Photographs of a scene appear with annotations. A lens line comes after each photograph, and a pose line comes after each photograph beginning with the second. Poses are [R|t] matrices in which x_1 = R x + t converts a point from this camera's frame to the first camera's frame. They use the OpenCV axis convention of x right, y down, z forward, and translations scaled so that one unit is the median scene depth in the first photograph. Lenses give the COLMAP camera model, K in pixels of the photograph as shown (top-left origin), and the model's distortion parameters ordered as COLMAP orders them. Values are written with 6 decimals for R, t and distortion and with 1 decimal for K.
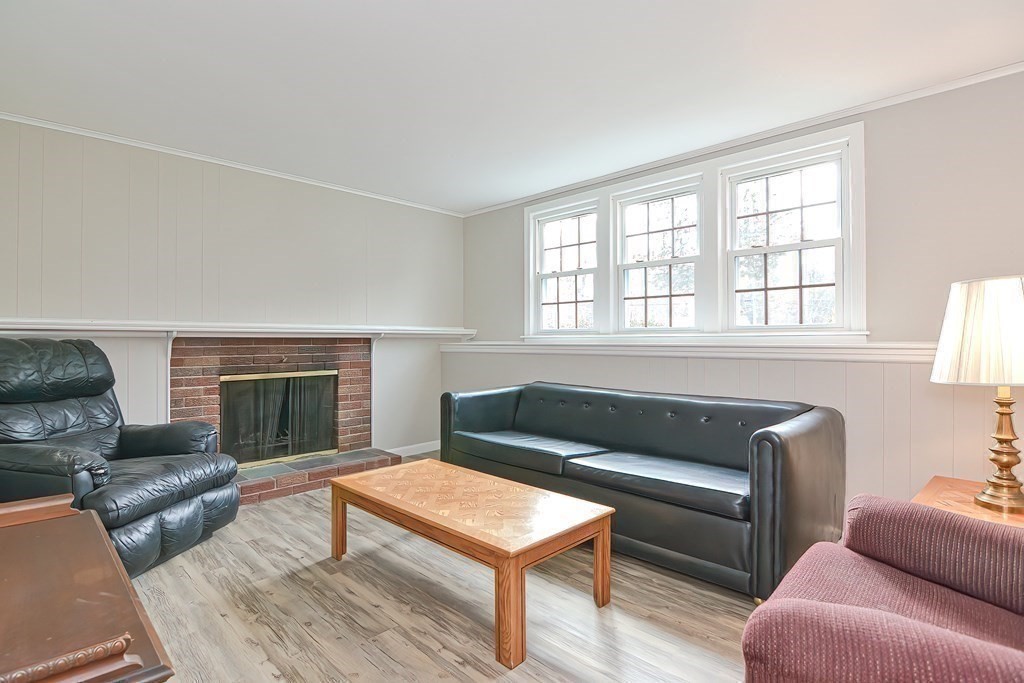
lens RADIAL K [[499.8, 0, 496.0], [0, 499.8, 345.2], [0, 0, 1]] dist [-0.018541, -0.000235]
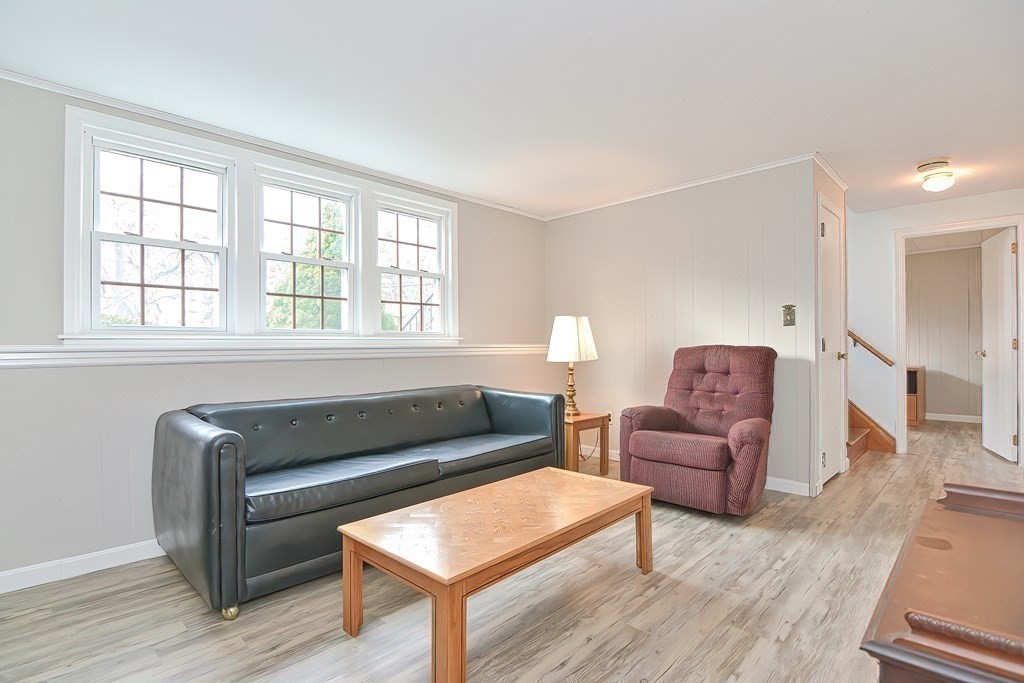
lens RADIAL K [[502.2, 0, 512.0], [0, 502.2, 341.5], [0, 0, 1]] dist [-0.000476, -0.000597]
pose [[-0.028494, 0.004694, 0.999583, -0.812624], [0.012013, 0.999918, -0.004353, -0.004595], [-0.999522, 0.011884, -0.028548, 0.826104]]
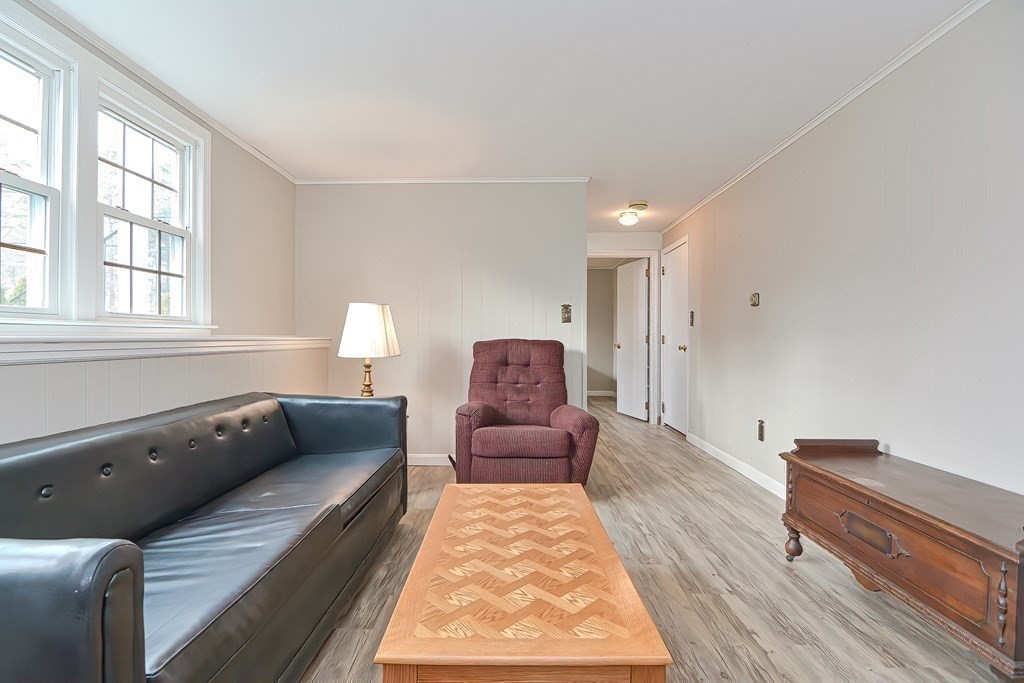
lens RADIAL K [[498.9, 0, 503.4], [0, 498.9, 338.8], [0, 0, 1]] dist [-0.001127, -0.000880]
pose [[-0.696732, -0.008832, 0.717277, -0.478534], [-0.000901, 0.999934, 0.011437, -0.010167], [-0.717331, 0.007323, -0.696694, 1.233585]]
